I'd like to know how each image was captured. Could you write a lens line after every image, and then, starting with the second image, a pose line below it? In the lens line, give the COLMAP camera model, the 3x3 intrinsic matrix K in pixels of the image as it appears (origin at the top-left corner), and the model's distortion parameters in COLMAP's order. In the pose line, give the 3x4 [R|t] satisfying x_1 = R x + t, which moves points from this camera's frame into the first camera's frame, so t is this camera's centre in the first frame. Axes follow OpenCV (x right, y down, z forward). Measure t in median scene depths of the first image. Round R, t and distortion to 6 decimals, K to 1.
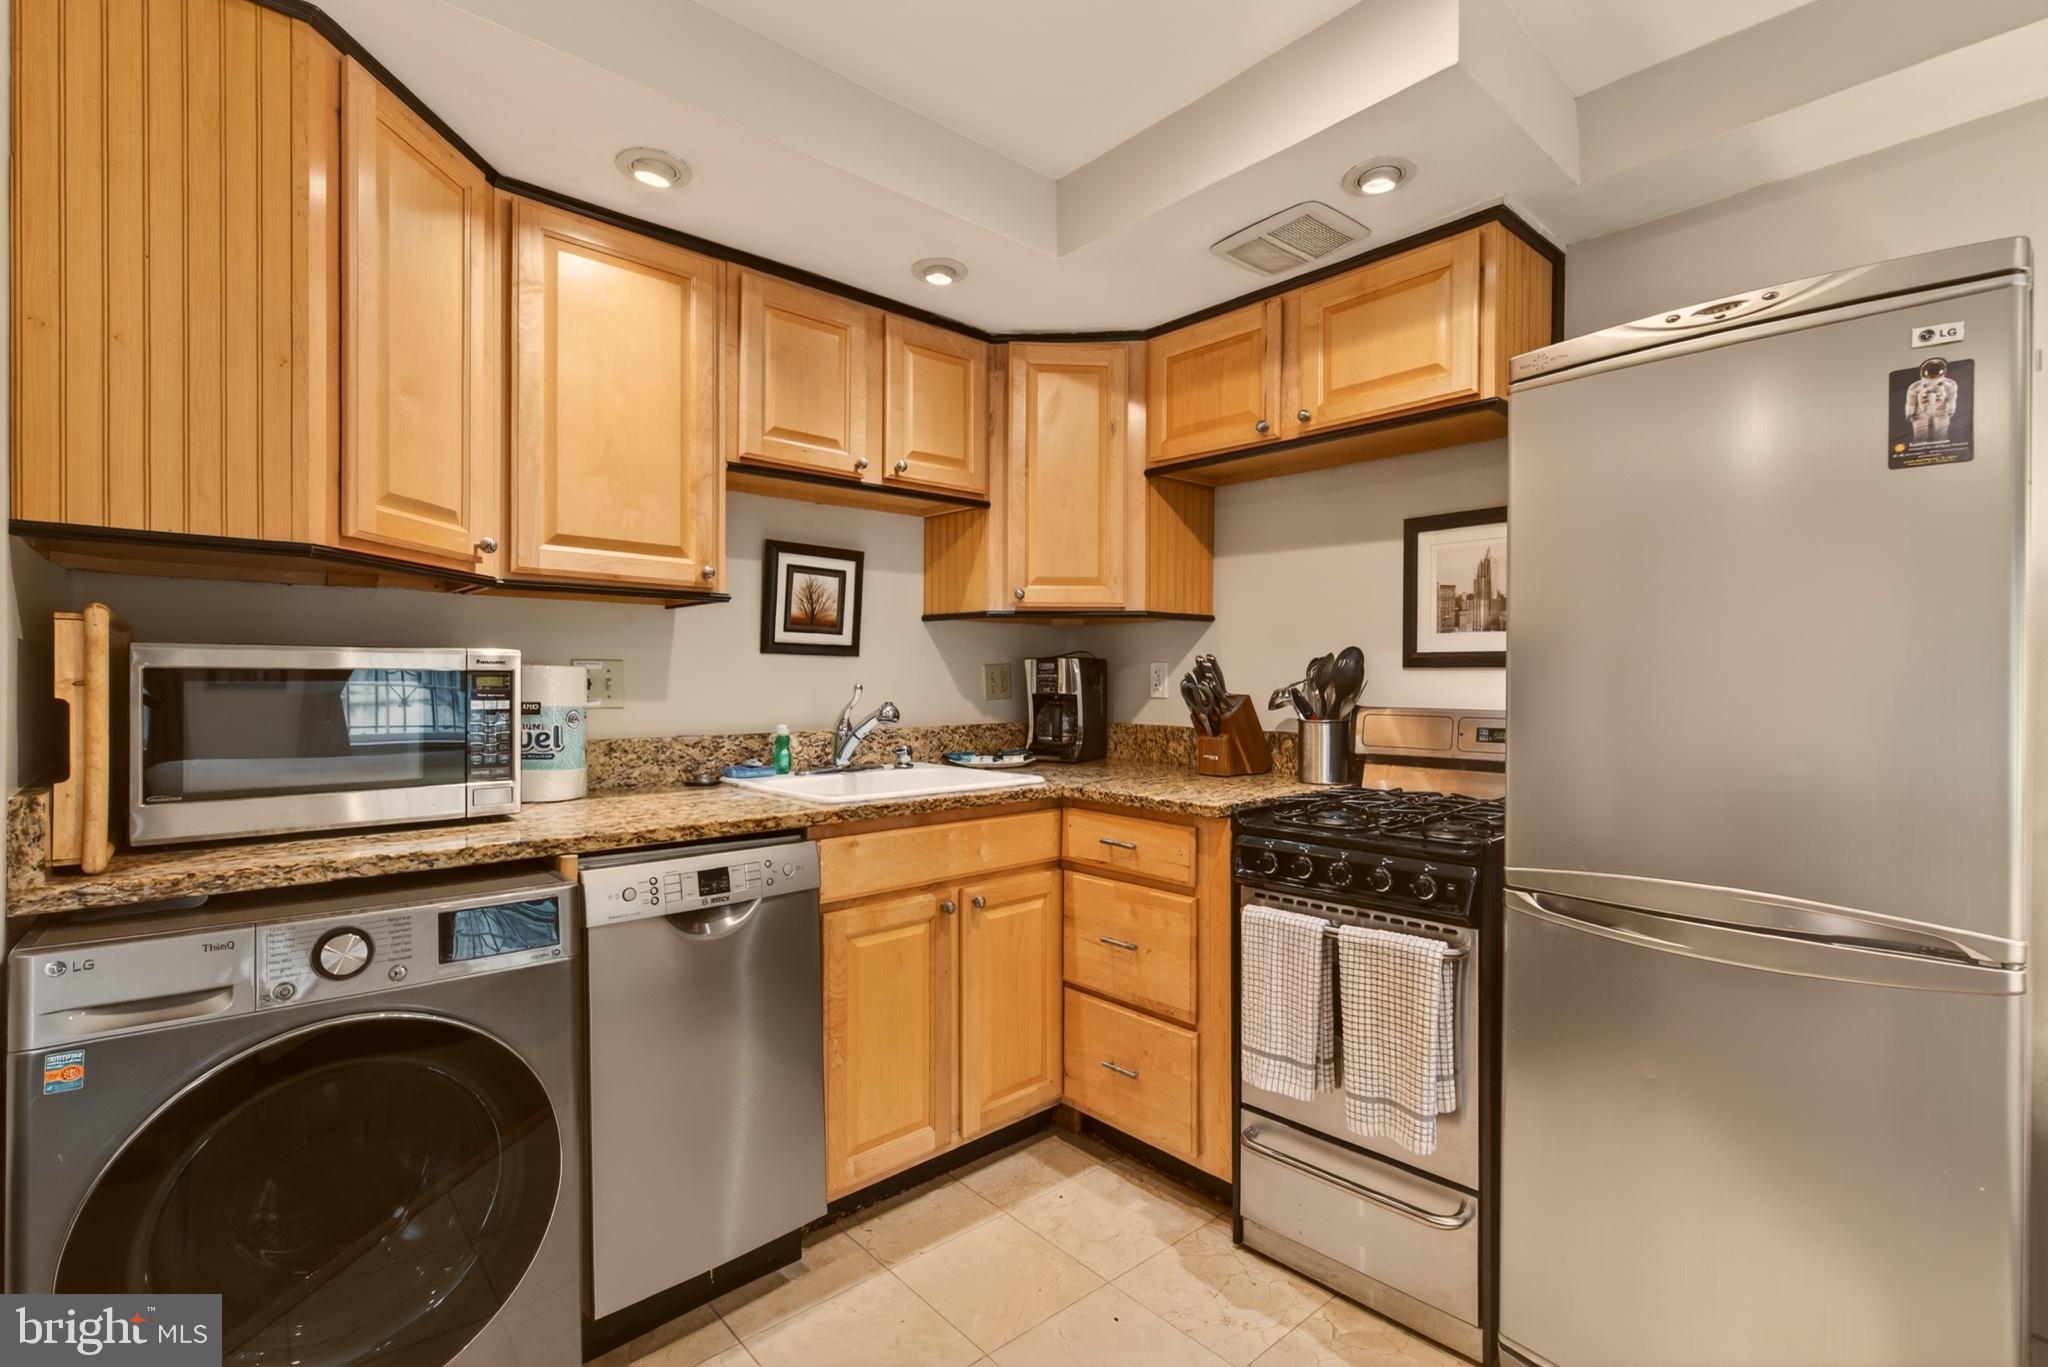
lens RADIAL K [[936.1, 0, 1017.3], [0, 936.1, 689.3], [0, 0, 1]] dist [-0.003445, -0.003028]
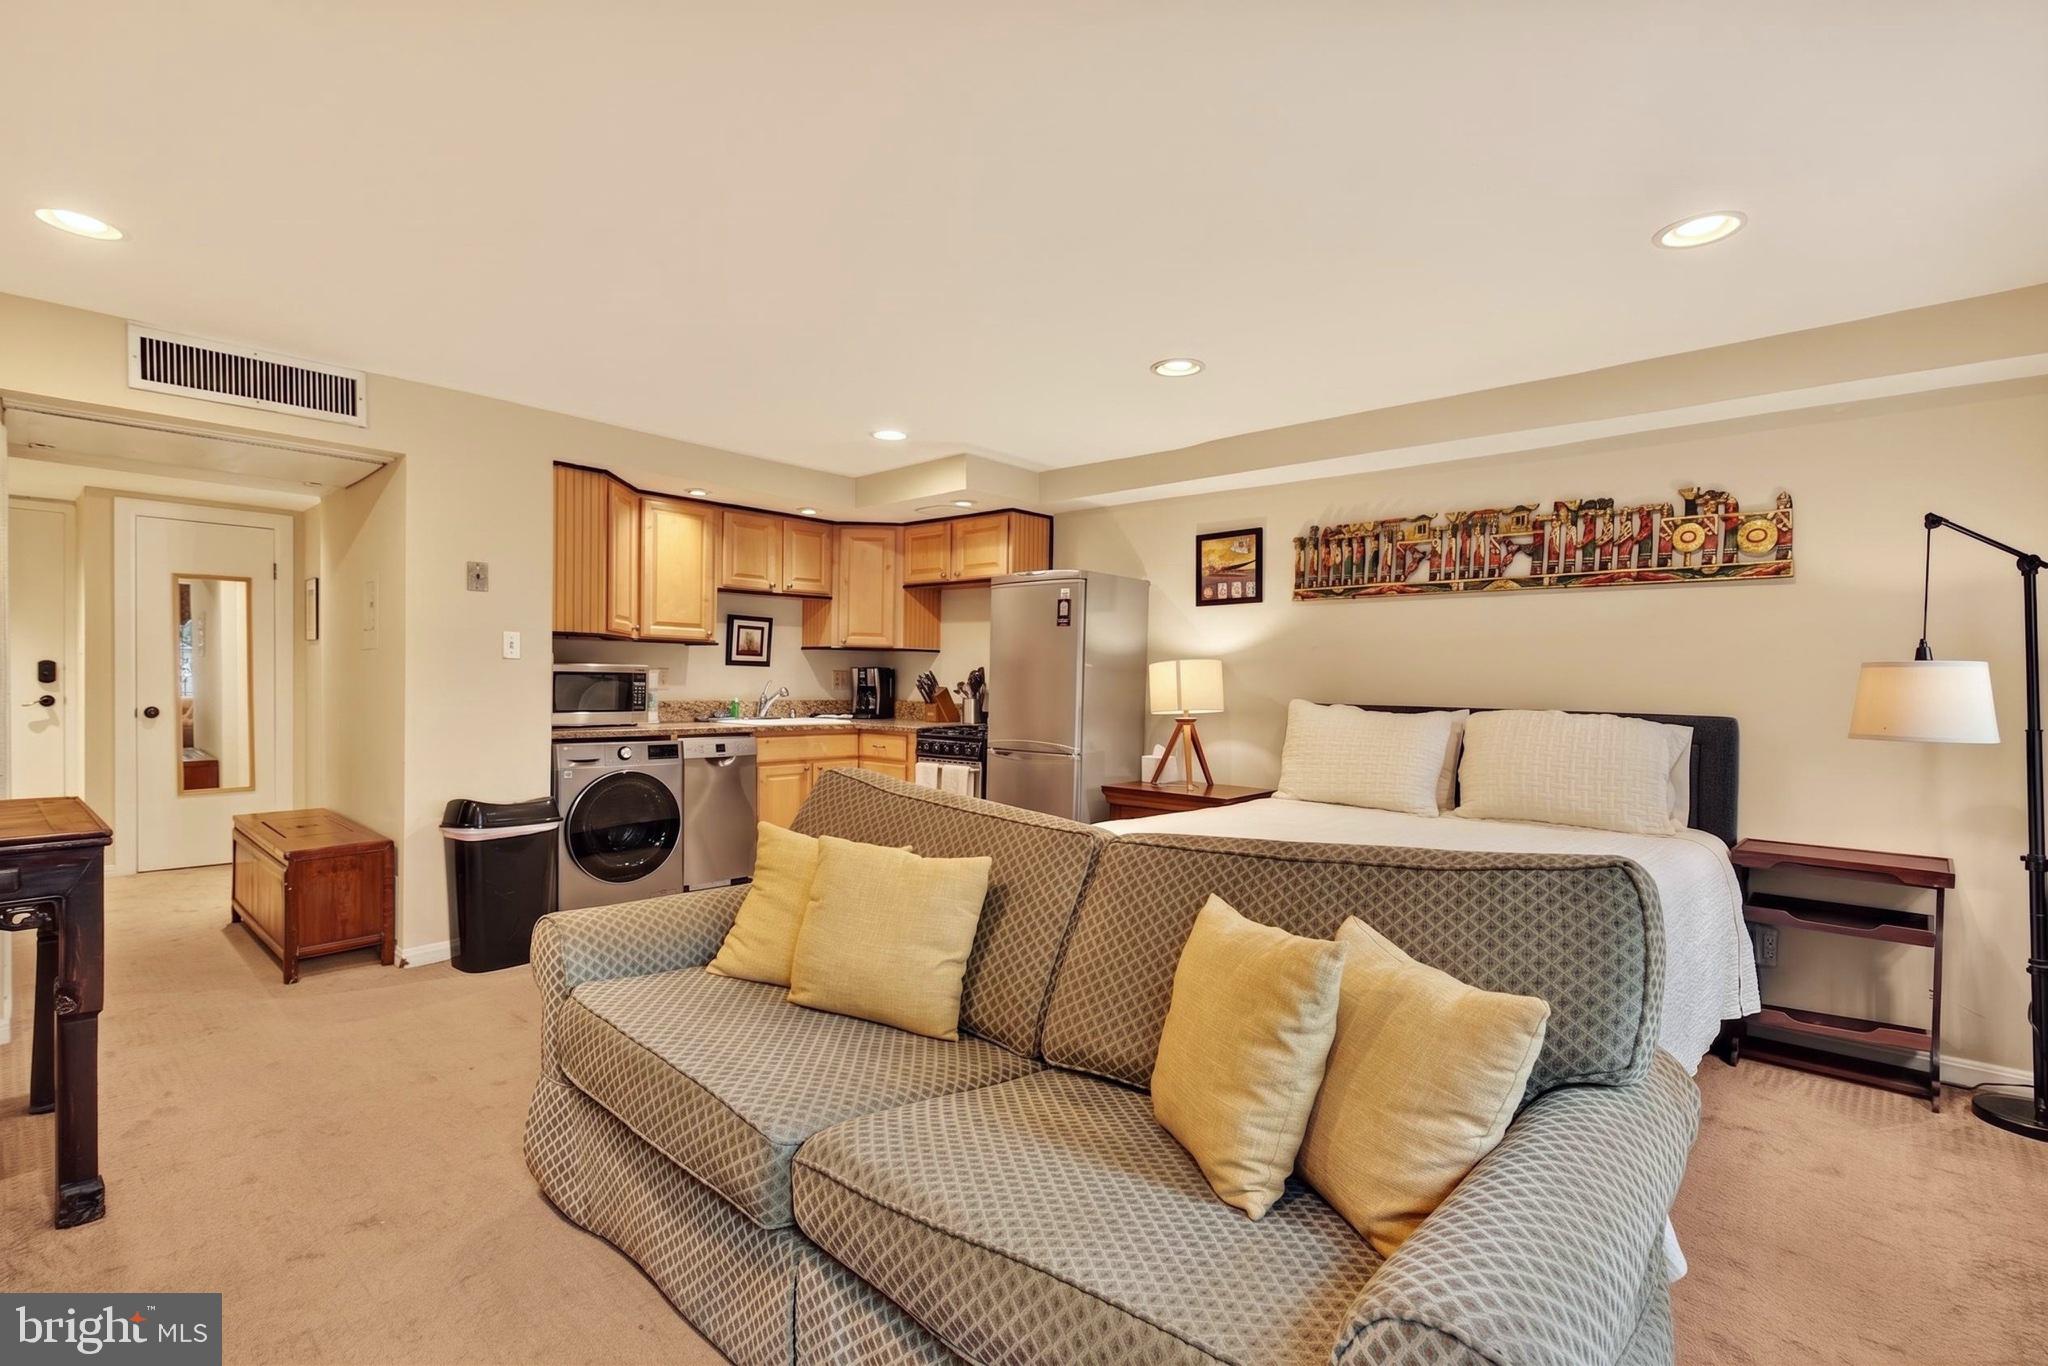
lens RADIAL K [[936.1, 0, 1036.4], [0, 936.1, 702.7], [0, 0, 1]] dist [-0.003445, -0.003028]
pose [[0.991935, 0.010764, 0.126290, 0.214962], [-0.012609, 0.999825, 0.013815, 0.012810], [-0.126119, -0.015296, 0.991897, -1.560751]]
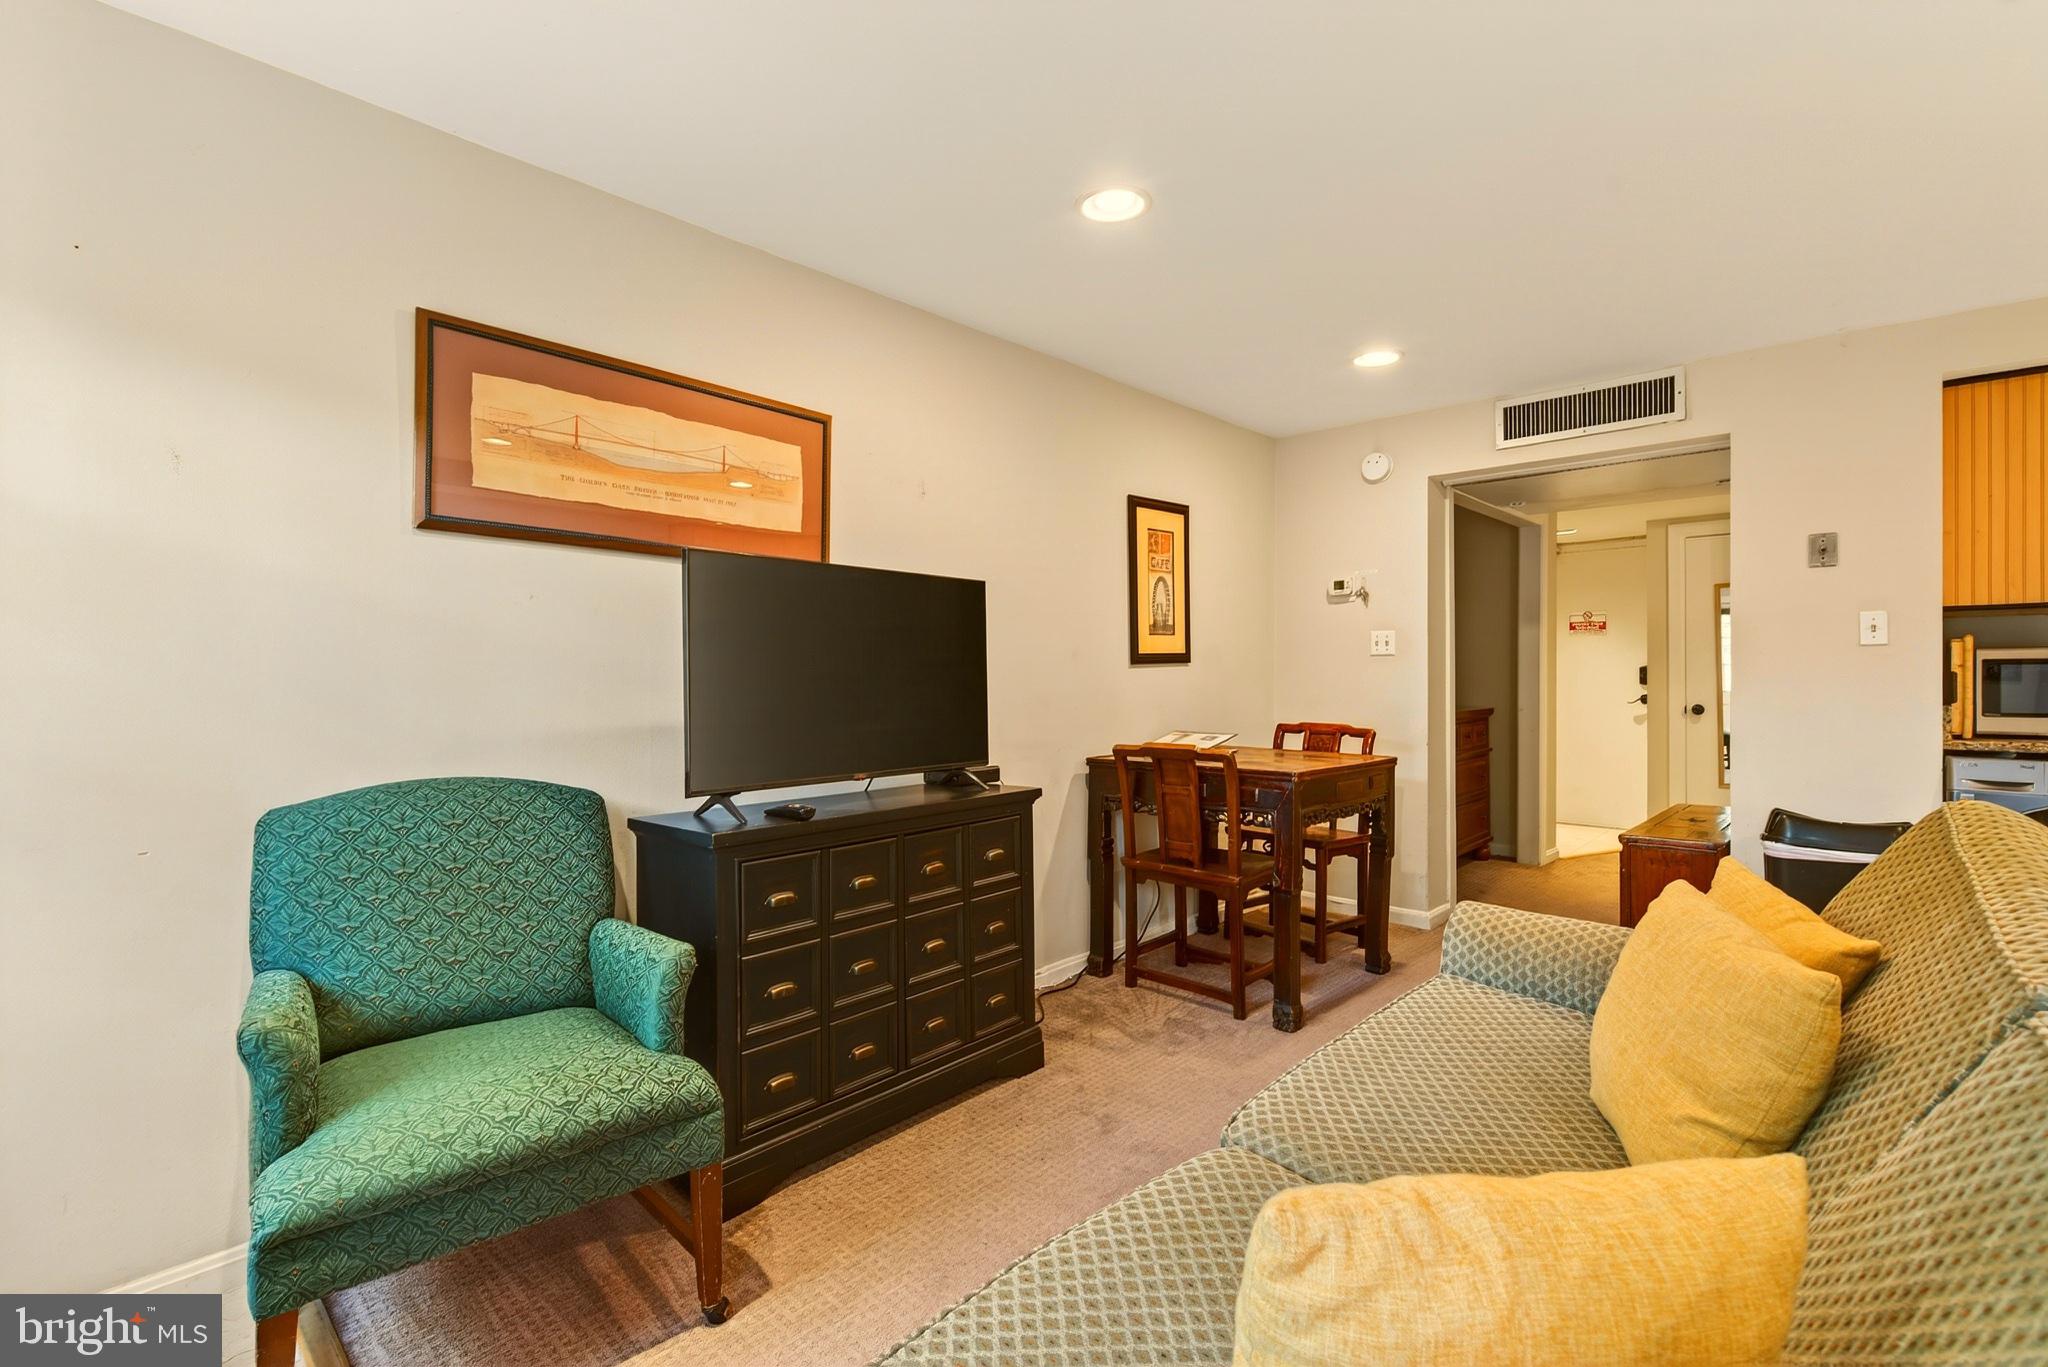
lens RADIAL K [[936.1, 0, 1022.0], [0, 936.1, 678.5], [0, 0, 1]] dist [-0.003445, -0.003028]
pose [[0.108155, -0.002112, -0.994132, 0.745385], [-0.005808, 0.999979, -0.002757, 0.029447], [0.994117, 0.006072, 0.108141, -1.091640]]
